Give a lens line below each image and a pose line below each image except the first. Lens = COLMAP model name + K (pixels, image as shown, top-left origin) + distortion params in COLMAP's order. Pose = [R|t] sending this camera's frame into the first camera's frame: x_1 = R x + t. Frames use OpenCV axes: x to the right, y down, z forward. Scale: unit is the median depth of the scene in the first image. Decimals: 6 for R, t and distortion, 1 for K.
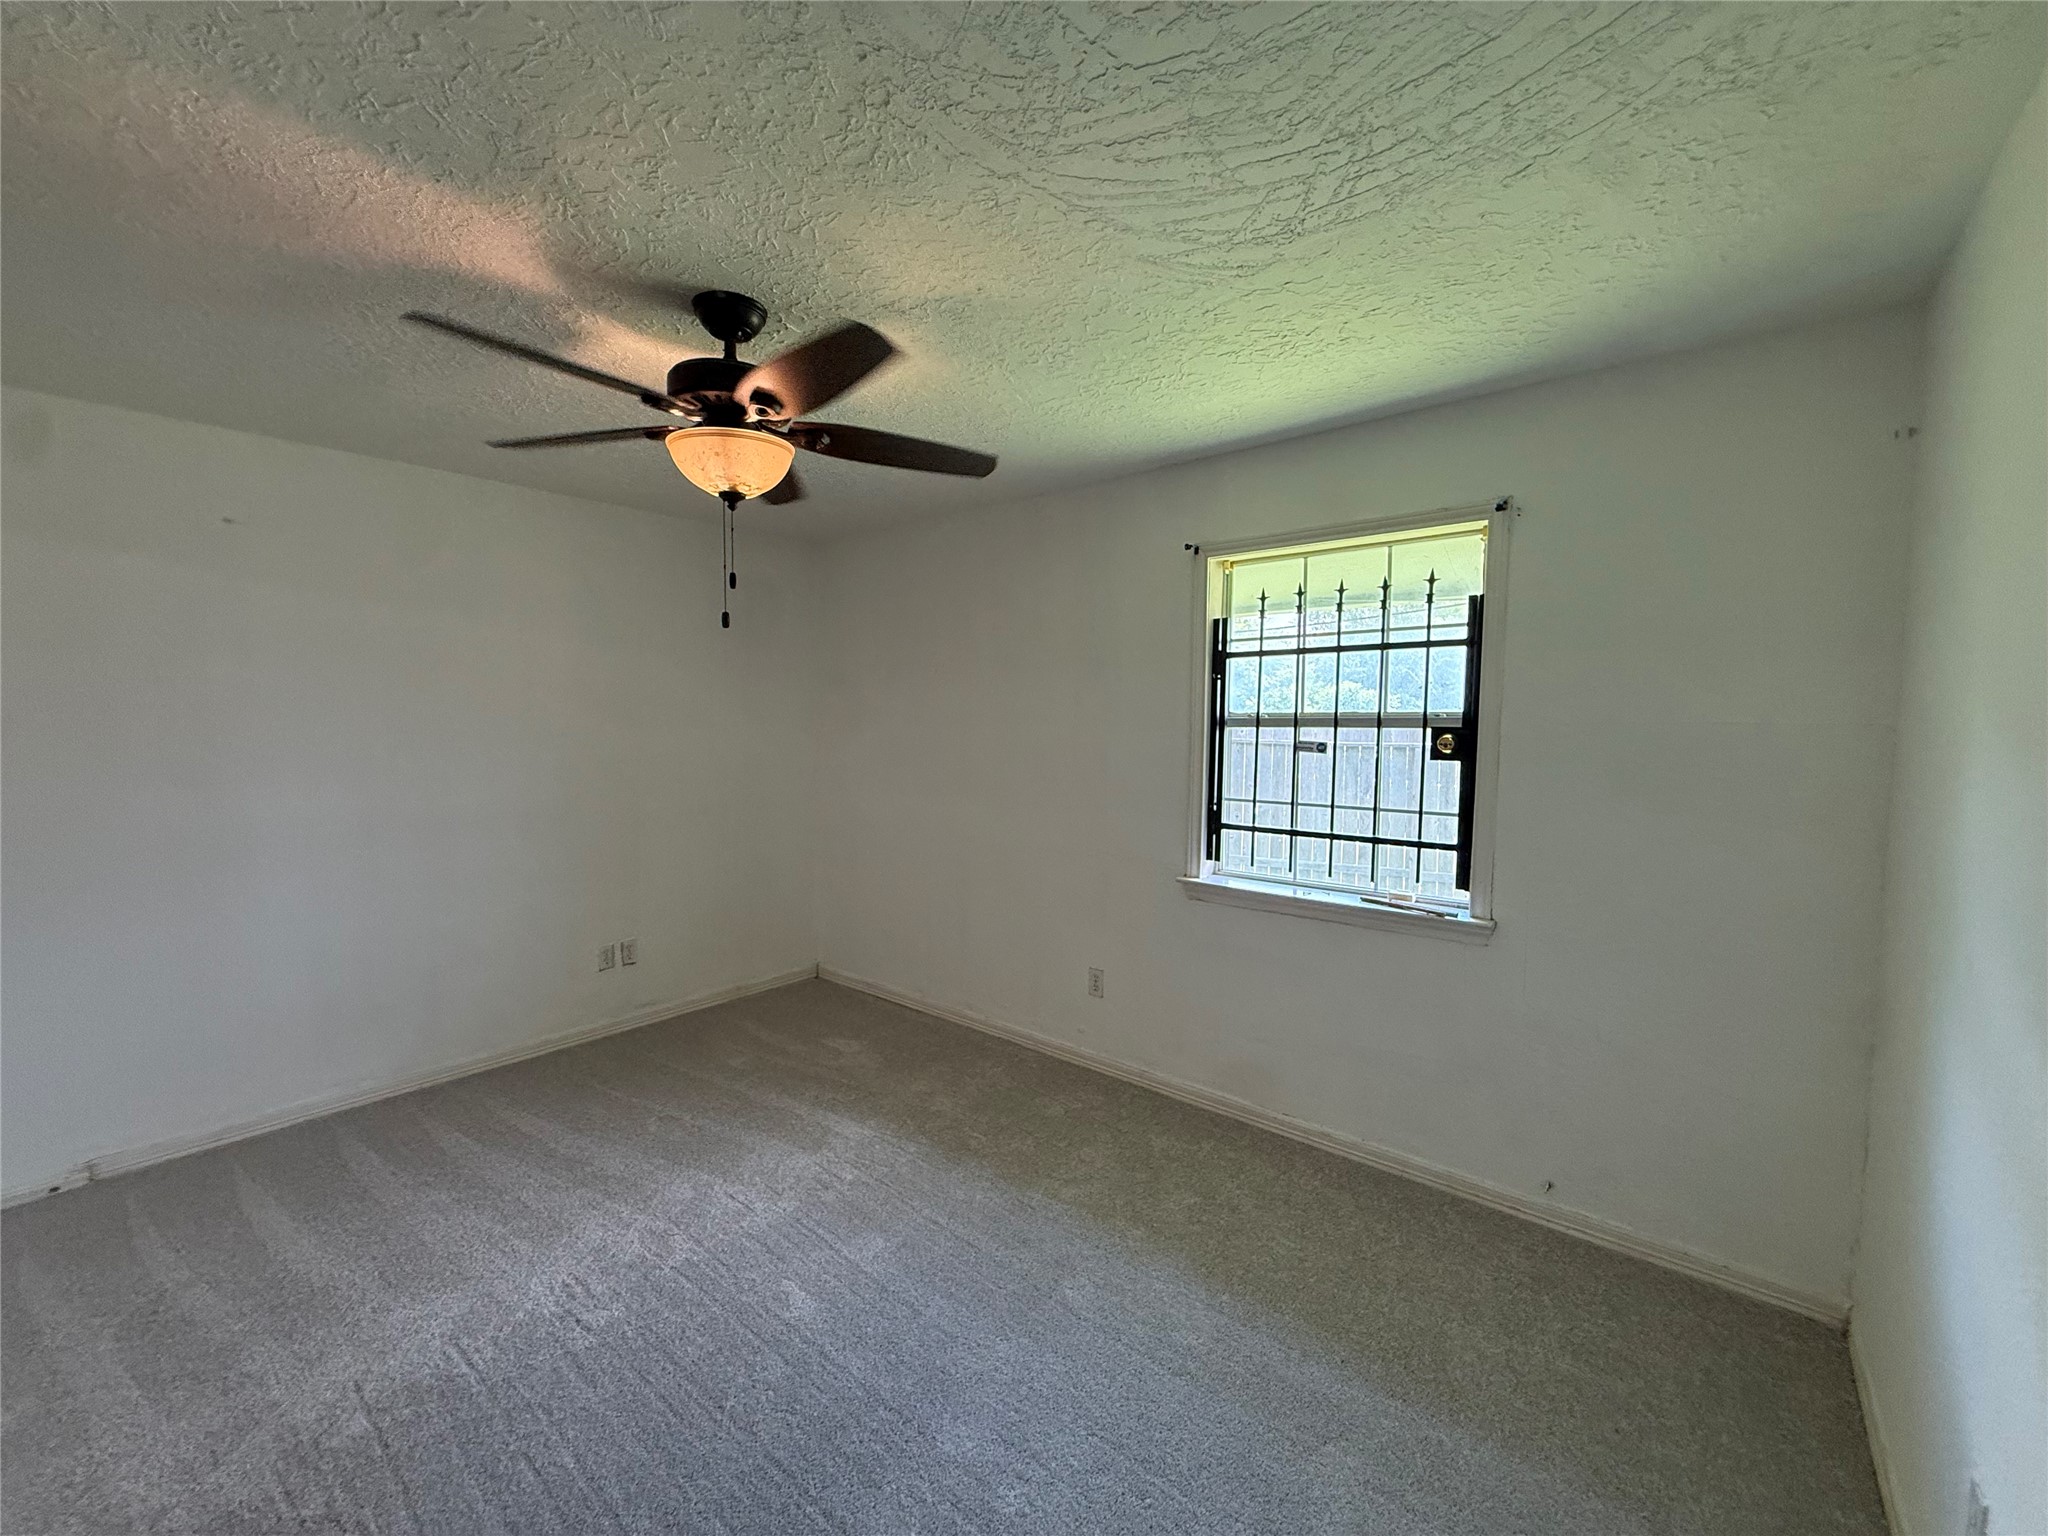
lens RADIAL K [[814.6, 0, 1026.5], [0, 814.6, 774.6], [0, 0, 1]] dist [-0.001658, 0.000049]
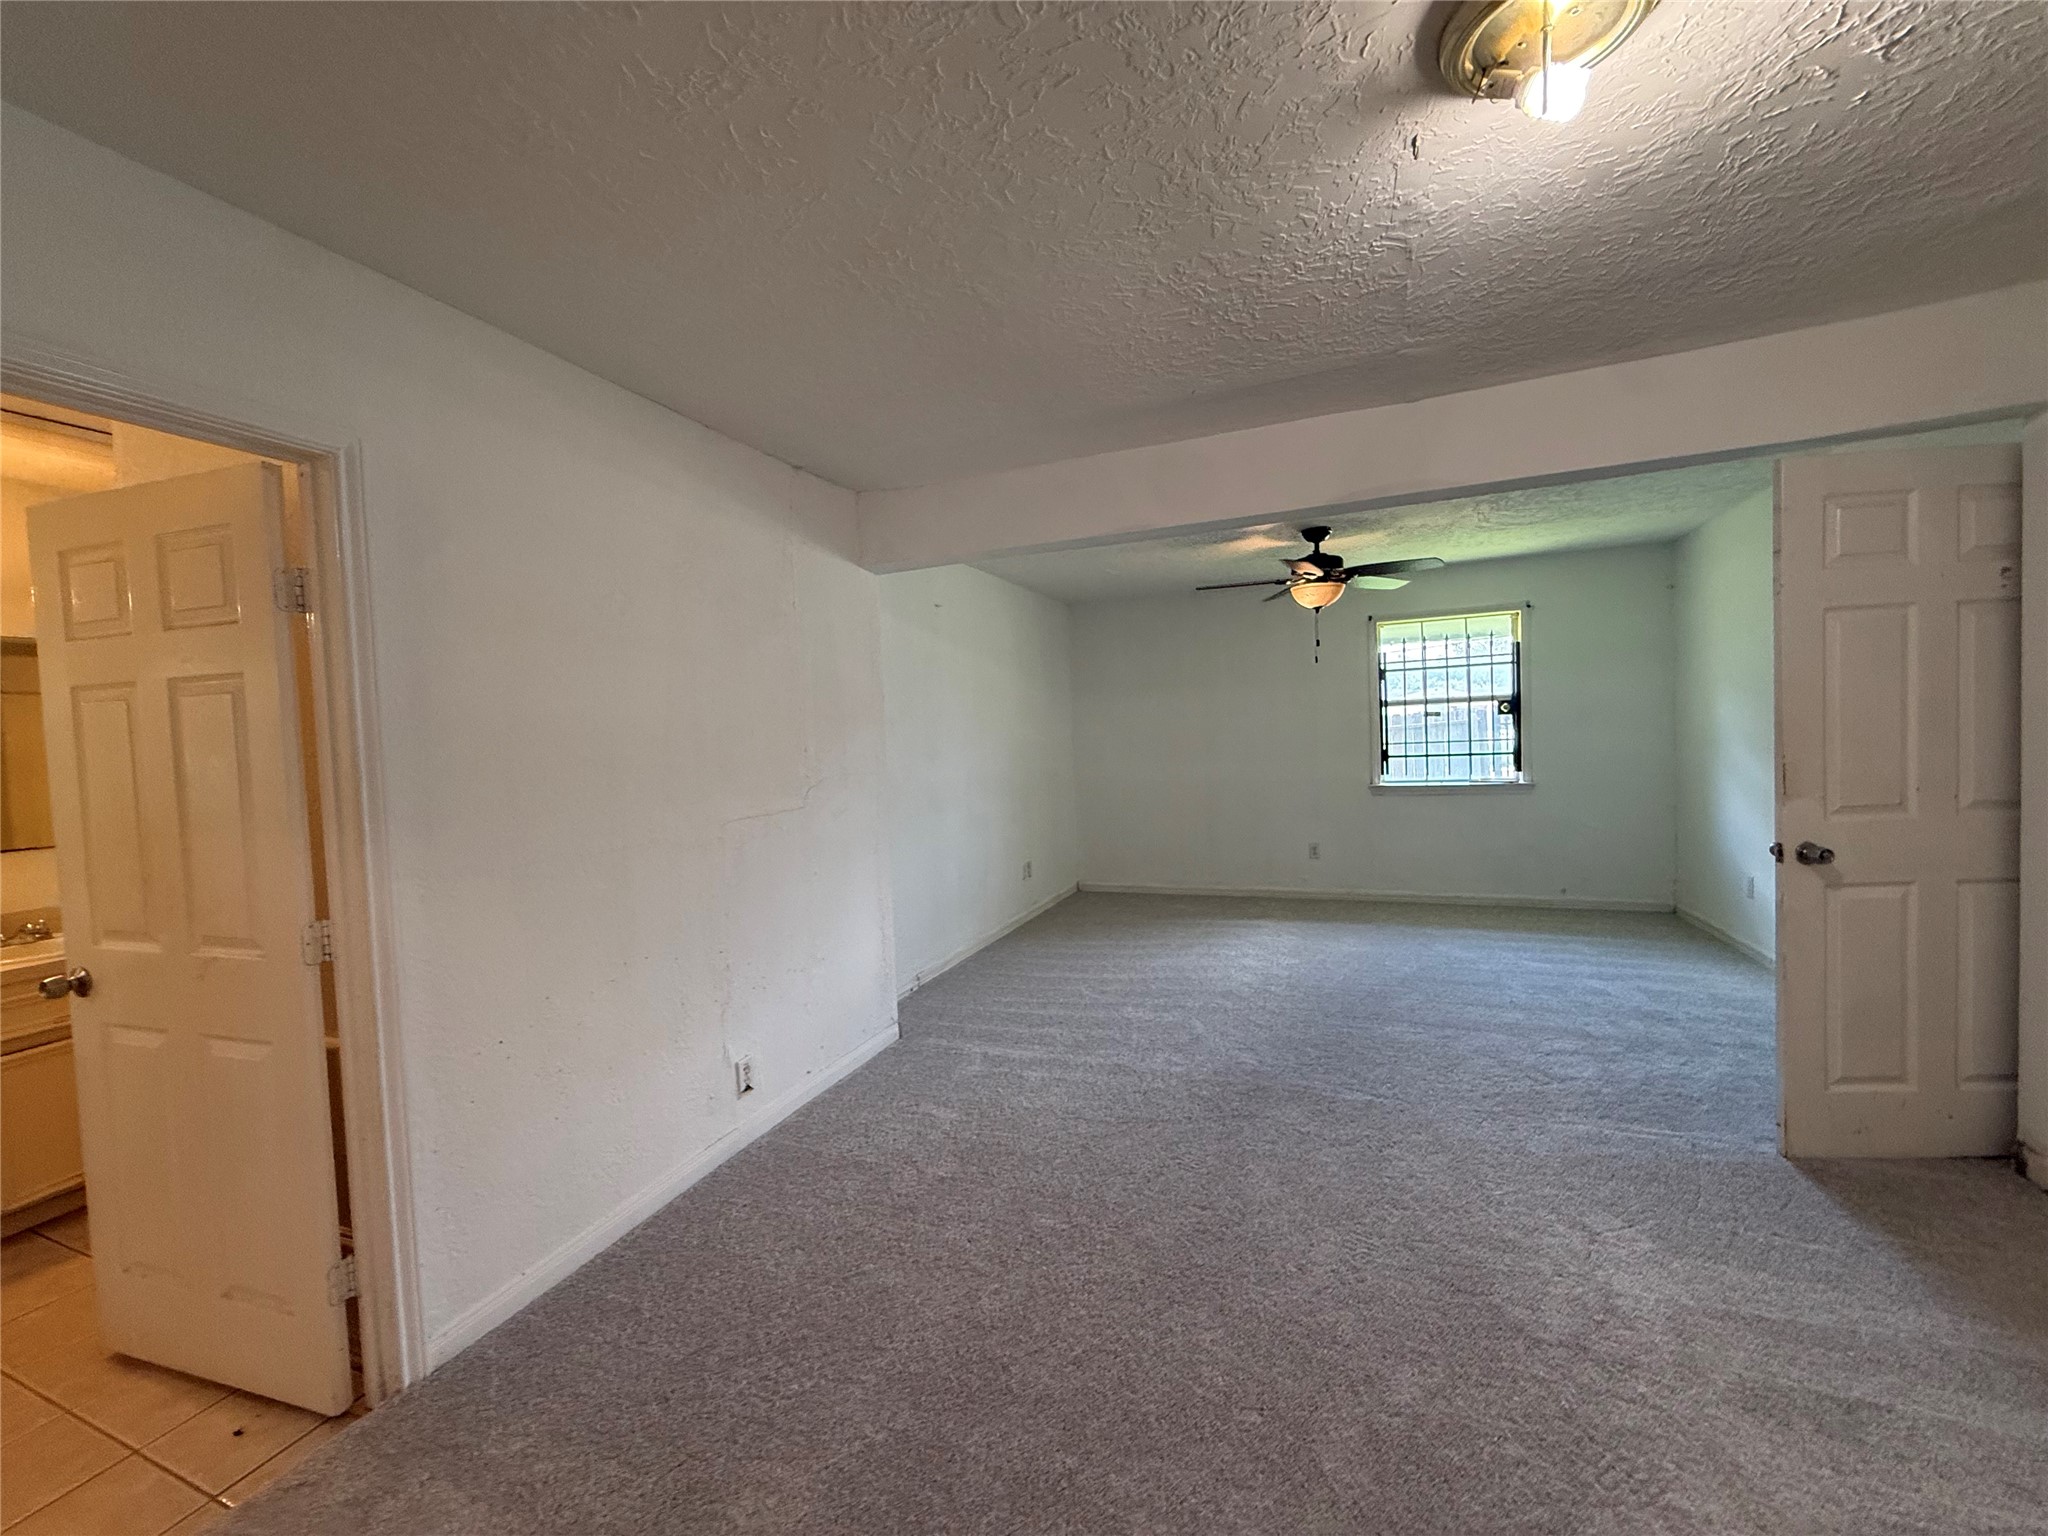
lens RADIAL K [[814.6, 0, 1028.4], [0, 814.6, 768.4], [0, 0, 1]] dist [-0.001658, 0.000049]
pose [[0.954390, -0.057042, 0.293062, -1.319639], [0.065101, 0.997720, -0.017810, 0.078264], [-0.291377, 0.036077, 0.955928, -0.707431]]
